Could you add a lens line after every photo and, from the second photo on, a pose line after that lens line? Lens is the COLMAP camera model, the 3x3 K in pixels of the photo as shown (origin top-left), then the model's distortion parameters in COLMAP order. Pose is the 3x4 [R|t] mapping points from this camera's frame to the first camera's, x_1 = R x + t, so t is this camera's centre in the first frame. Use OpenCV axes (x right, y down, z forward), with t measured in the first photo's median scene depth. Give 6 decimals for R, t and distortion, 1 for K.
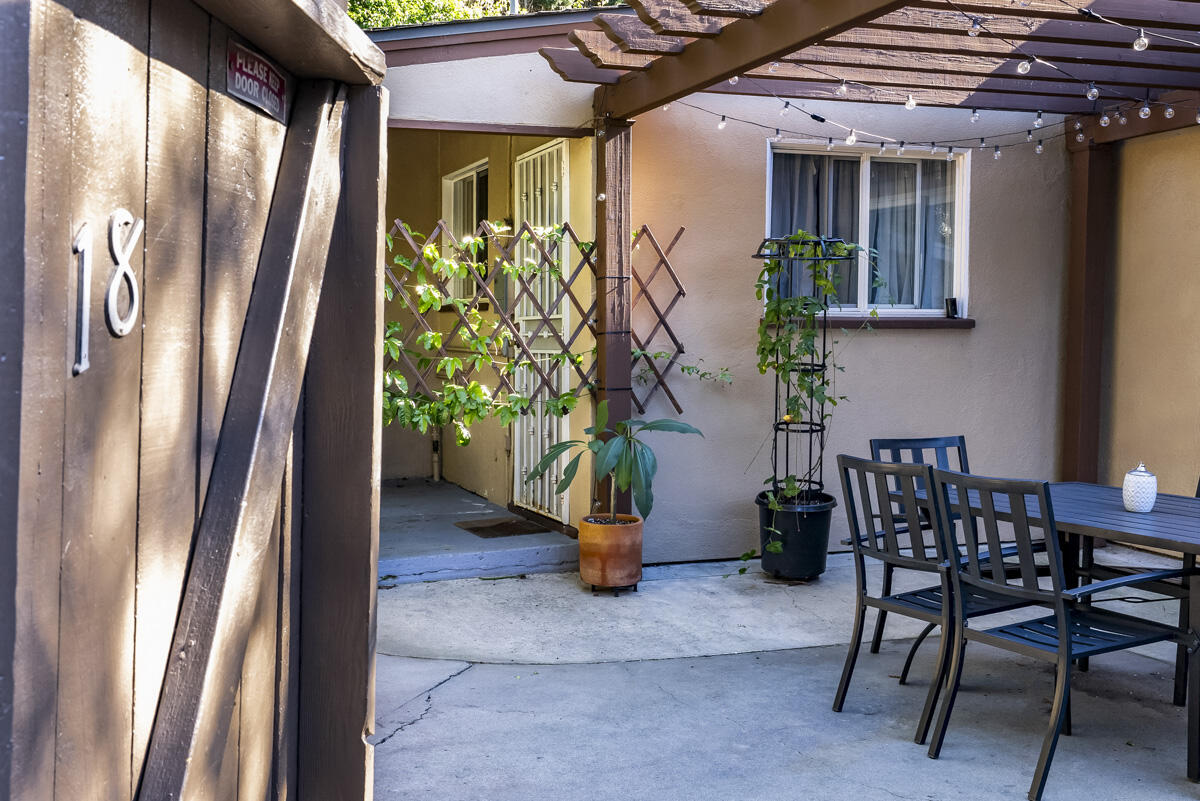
lens RADIAL K [[1321.6, 0, 575.0], [0, 1321.6, 400.6], [0, 0, 1]] dist [0.002553, 0.001807]
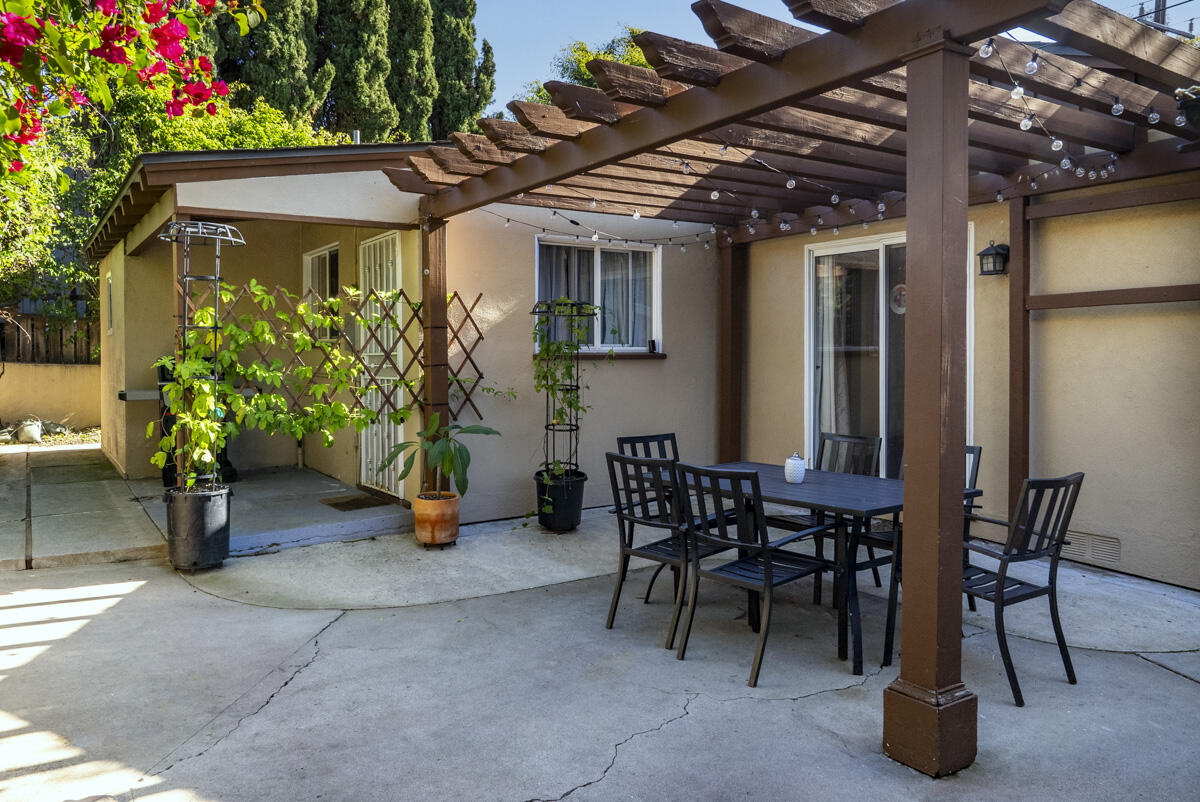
lens RADIAL K [[857.7, 0, 599.7], [0, 857.7, 372.9], [0, 0, 1]] dist [-0.027360, 0.001819]
pose [[0.969894, -0.009135, 0.243355, -0.025275], [0.016966, 0.999403, -0.030104, -0.012042], [-0.242934, 0.033327, 0.969470, 0.049783]]
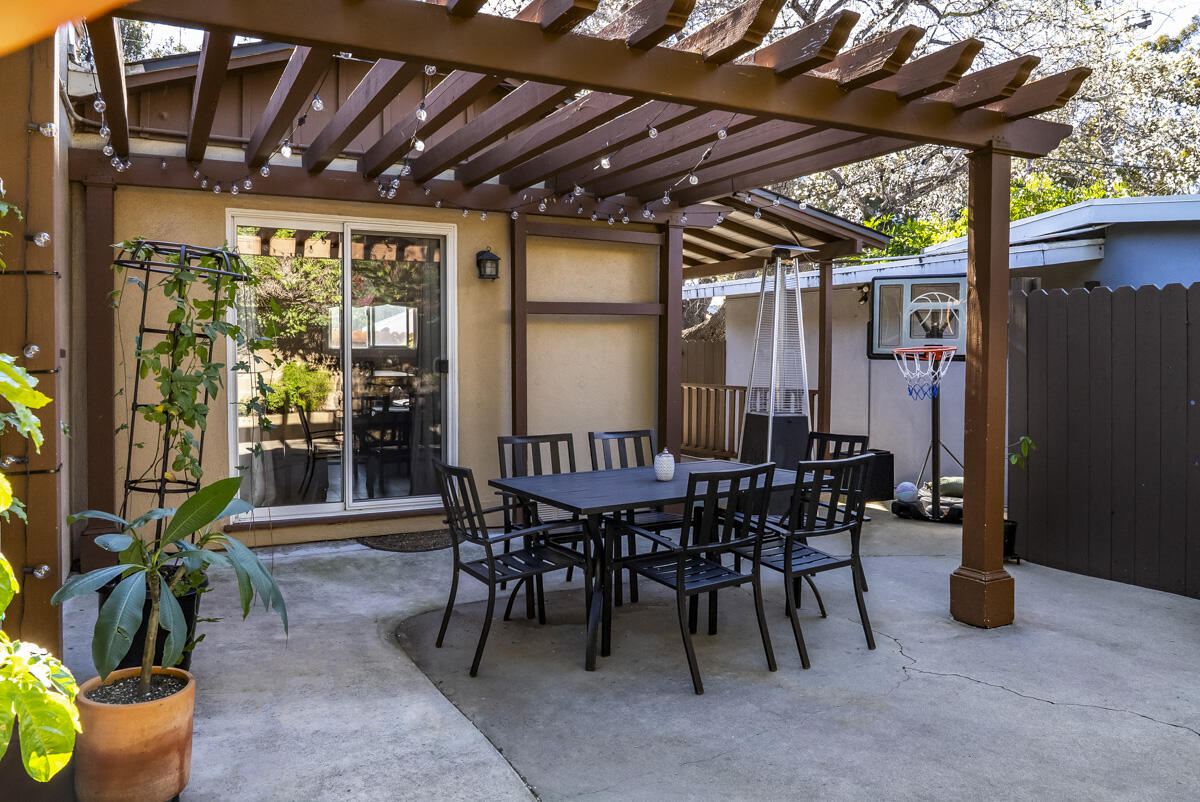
lens RADIAL K [[828.3, 0, 598.3], [0, 828.3, 372.6], [0, 0, 1]] dist [-0.002657, 0.000180]
pose [[-0.129926, -0.019308, 0.991336, -0.326205], [0.051086, 0.998352, 0.026140, -0.044812], [-0.990207, 0.054039, -0.128726, 0.755810]]
